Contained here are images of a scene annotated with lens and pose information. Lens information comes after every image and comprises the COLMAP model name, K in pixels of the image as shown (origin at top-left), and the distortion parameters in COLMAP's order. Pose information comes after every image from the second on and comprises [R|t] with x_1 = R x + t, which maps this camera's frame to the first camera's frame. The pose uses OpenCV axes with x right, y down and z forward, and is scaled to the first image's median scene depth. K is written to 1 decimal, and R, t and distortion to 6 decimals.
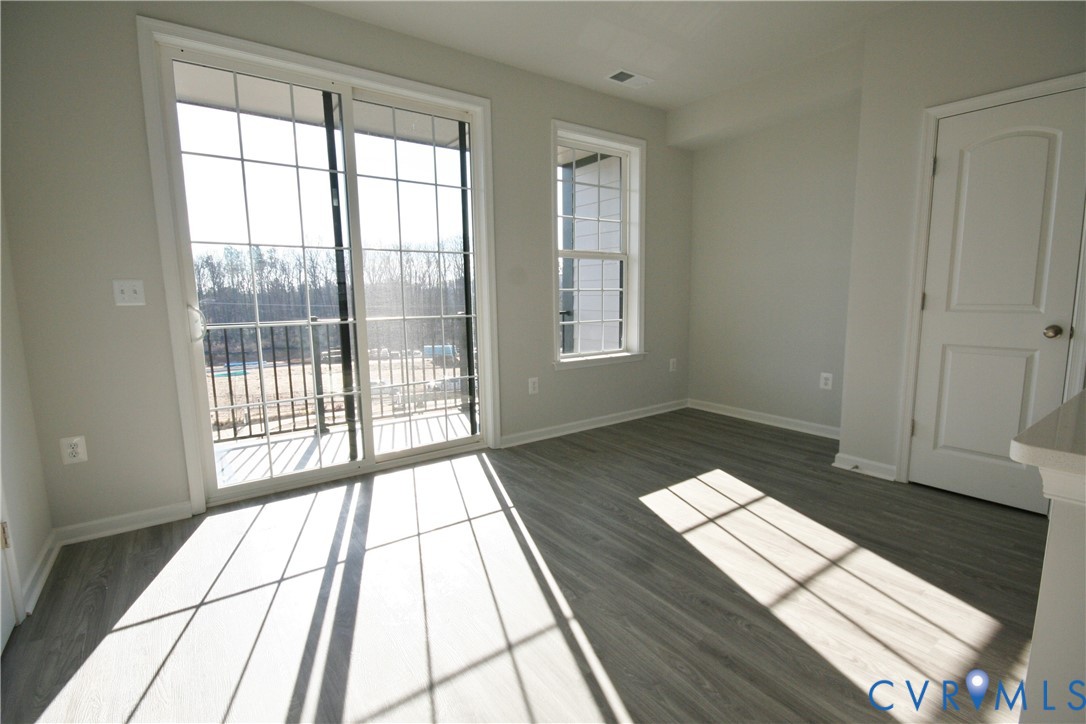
lens RADIAL K [[505.9, 0, 545.3], [0, 505.9, 359.8], [0, 0, 1]] dist [-0.001025, -0.004376]
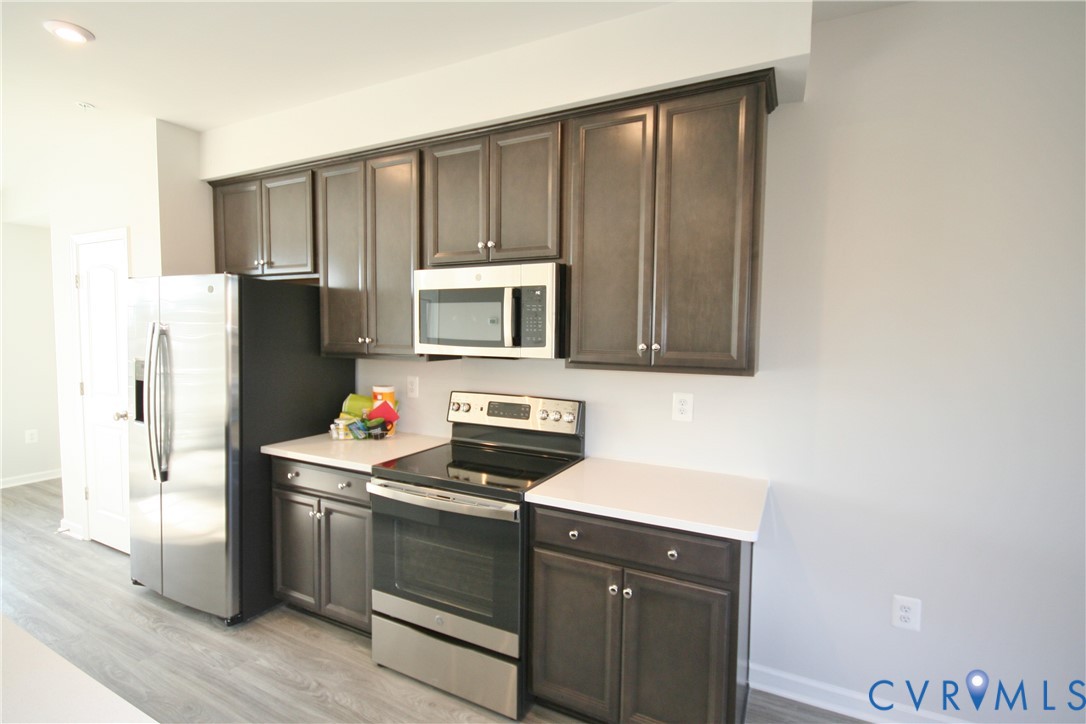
lens RADIAL K [[505.9, 0, 543.1], [0, 505.9, 361.9], [0, 0, 1]] dist [-0.001025, -0.004376]
pose [[0.888780, -0.002562, 0.458328, 1.330831], [0.037825, 0.996983, -0.067775, -0.065734], [-0.456771, 0.077573, 0.886195, -0.672275]]
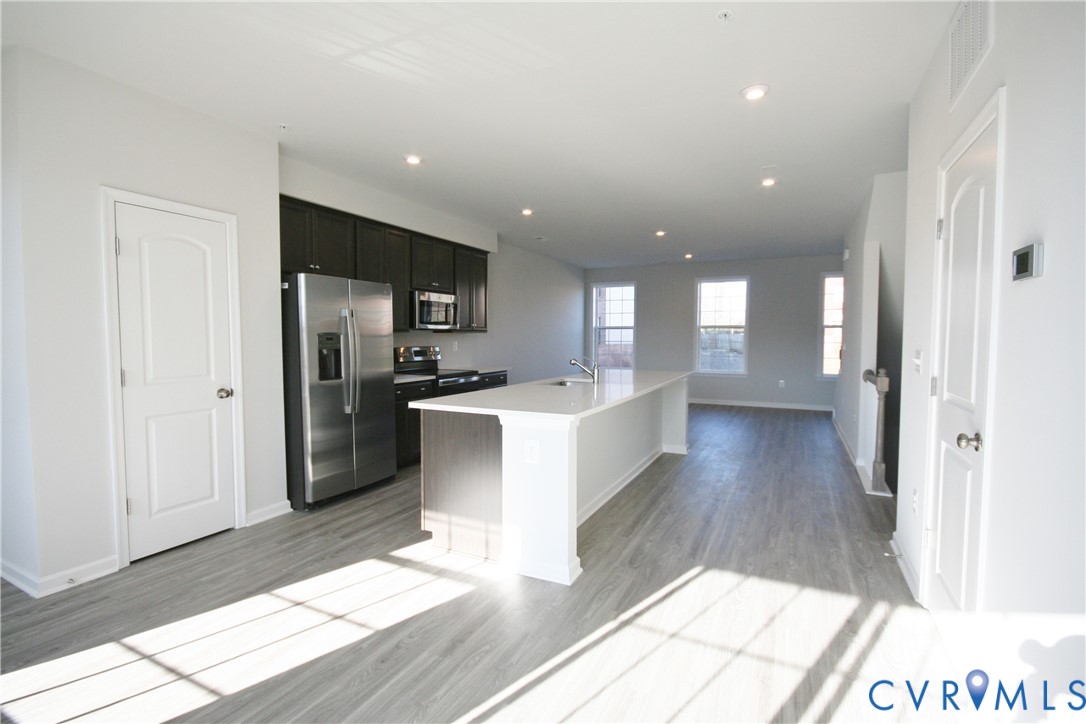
lens RADIAL K [[505.9, 0, 543.5], [0, 505.9, 362.6], [0, 0, 1]] dist [-0.001025, -0.004376]
pose [[-0.465269, -0.031779, 0.884599, -0.585425], [0.124154, 0.987133, 0.100763, -0.161997], [-0.876419, 0.156709, -0.455337, 0.820206]]
